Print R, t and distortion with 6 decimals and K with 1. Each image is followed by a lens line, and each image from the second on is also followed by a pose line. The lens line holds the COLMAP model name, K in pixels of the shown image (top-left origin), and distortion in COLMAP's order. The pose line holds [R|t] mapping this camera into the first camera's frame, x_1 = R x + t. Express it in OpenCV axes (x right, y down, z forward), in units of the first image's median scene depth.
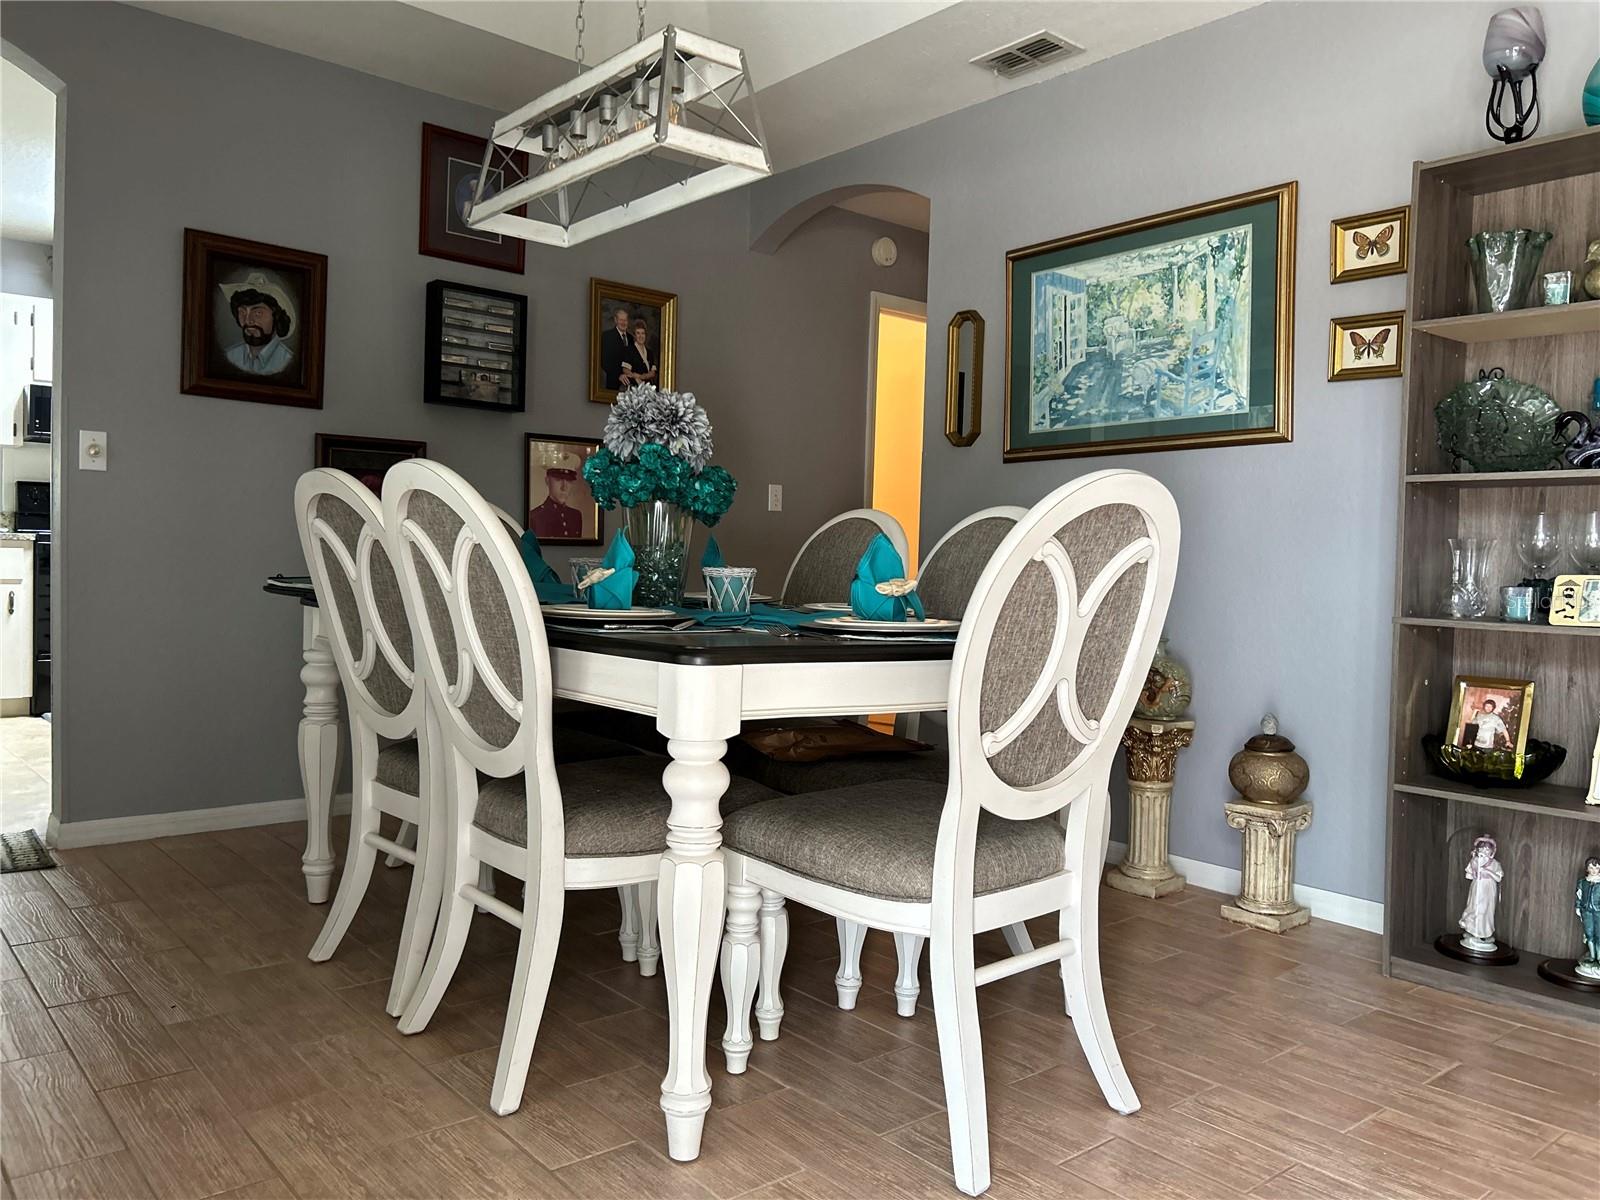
lens RADIAL K [[1195.6, 0, 800.0], [0, 1195.6, 600.0], [0, 0, 1]] dist [0.063134, -0.107631]
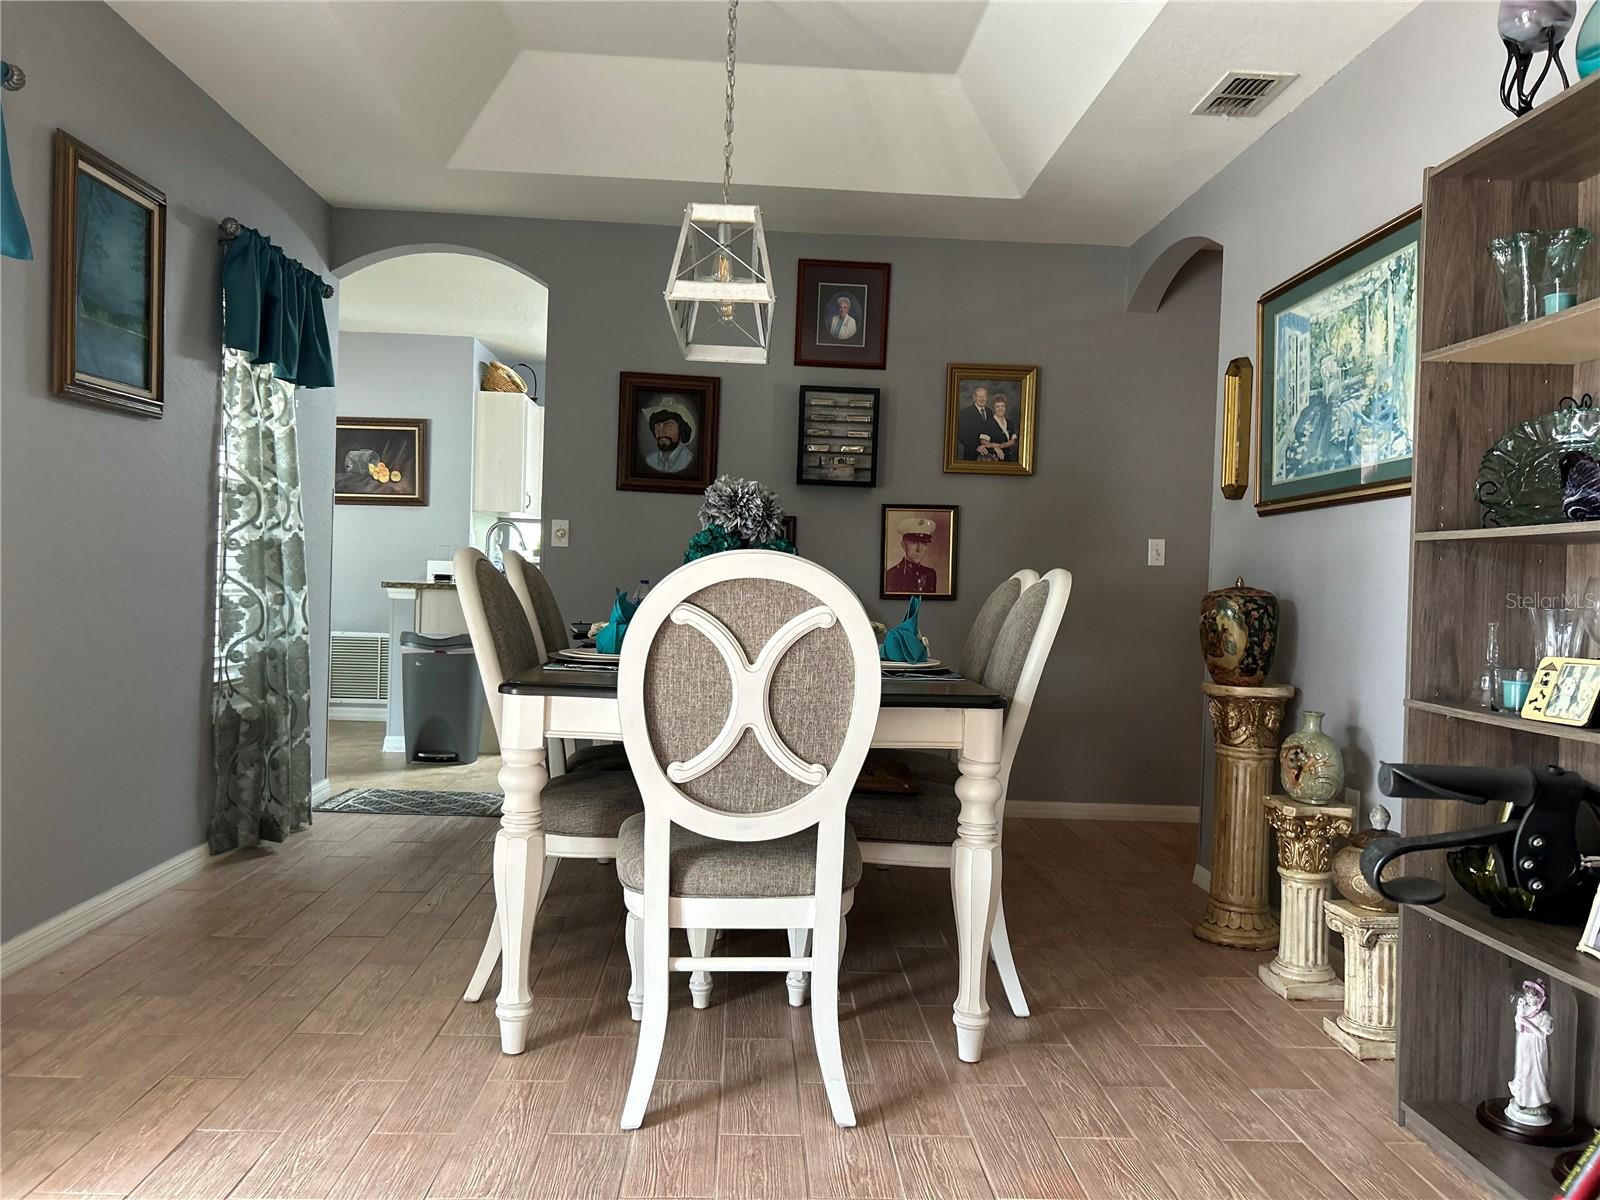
lens RADIAL K [[1195.6, 0, 800.0], [0, 1195.6, 600.0], [0, 0, 1]] dist [0.063134, -0.107631]
pose [[0.787877, 0.008823, -0.615769, 0.522822], [-0.032432, 0.999104, -0.027181, -0.014296], [0.614978, 0.041385, 0.787458, 0.048157]]
